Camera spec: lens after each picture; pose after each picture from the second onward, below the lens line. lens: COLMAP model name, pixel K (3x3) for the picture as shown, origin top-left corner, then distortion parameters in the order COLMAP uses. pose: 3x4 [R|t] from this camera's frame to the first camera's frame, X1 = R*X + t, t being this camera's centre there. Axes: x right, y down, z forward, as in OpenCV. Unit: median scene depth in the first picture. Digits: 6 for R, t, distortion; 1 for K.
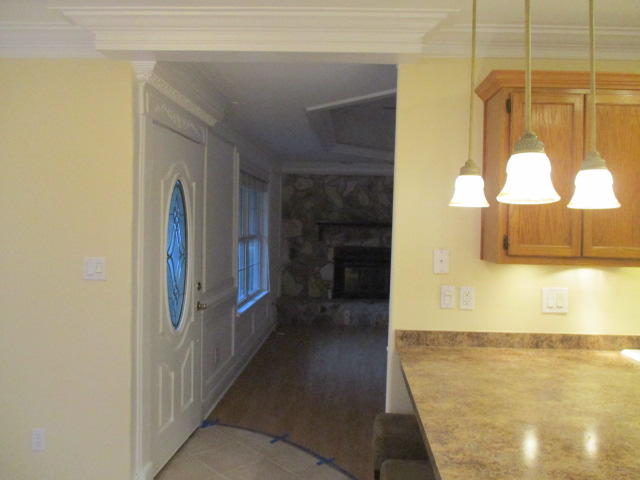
lens RADIAL K [[540.1, 0, 328.3], [0, 540.1, 238.7], [0, 0, 1]] dist [-0.038773, 0.000358]
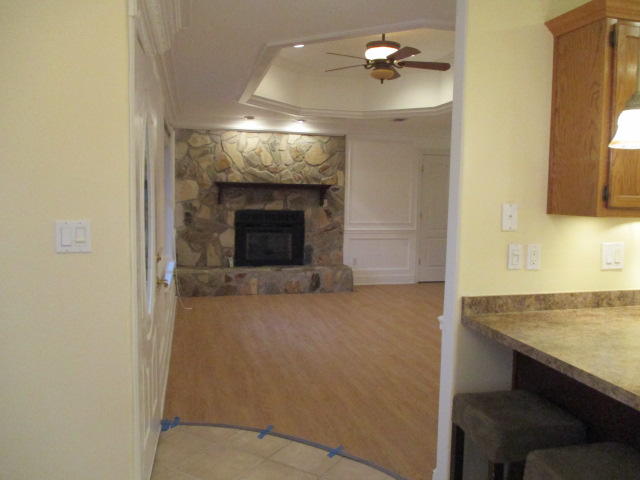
lens RADIAL K [[539.2, 0, 319.8], [0, 539.2, 236.1], [0, 0, 1]] dist [-0.031094, -0.003745]
pose [[0.956355, -0.027480, 0.290914, -0.345518], [0.010766, 0.998206, 0.058899, 0.018639], [-0.292010, -0.053197, 0.954935, 0.250764]]
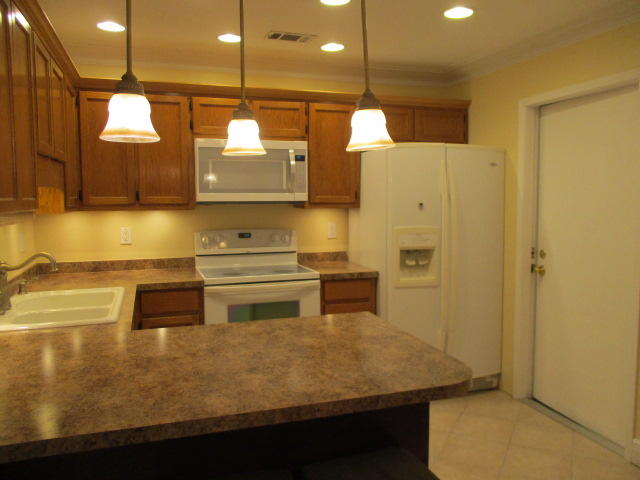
lens RADIAL K [[540.1, 0, 328.3], [0, 540.1, 238.7], [0, 0, 1]] dist [-0.038773, 0.000358]
pose [[-0.356890, -0.092618, 0.929544, -0.364374], [0.015727, 0.994336, 0.105112, -0.001710], [-0.934014, 0.052133, -0.353412, 0.738718]]
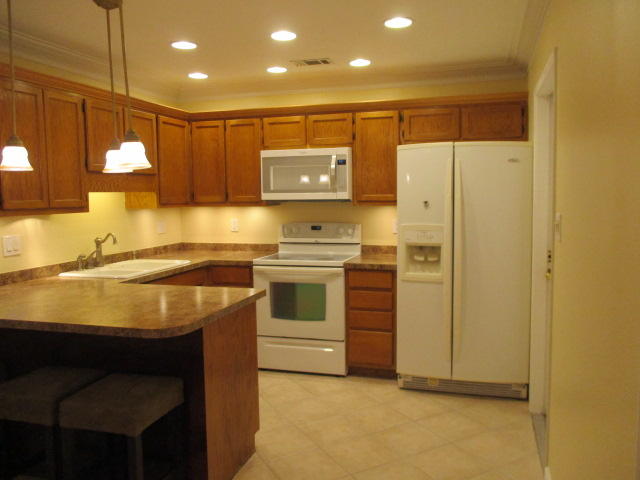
lens RADIAL K [[539.2, 0, 319.8], [0, 539.2, 236.1], [0, 0, 1]] dist [-0.031094, -0.003745]
pose [[0.250799, -0.101124, 0.962743, -0.608481], [0.038399, 0.994785, 0.094487, 0.001698], [-0.967277, 0.013271, 0.253375, -0.027878]]
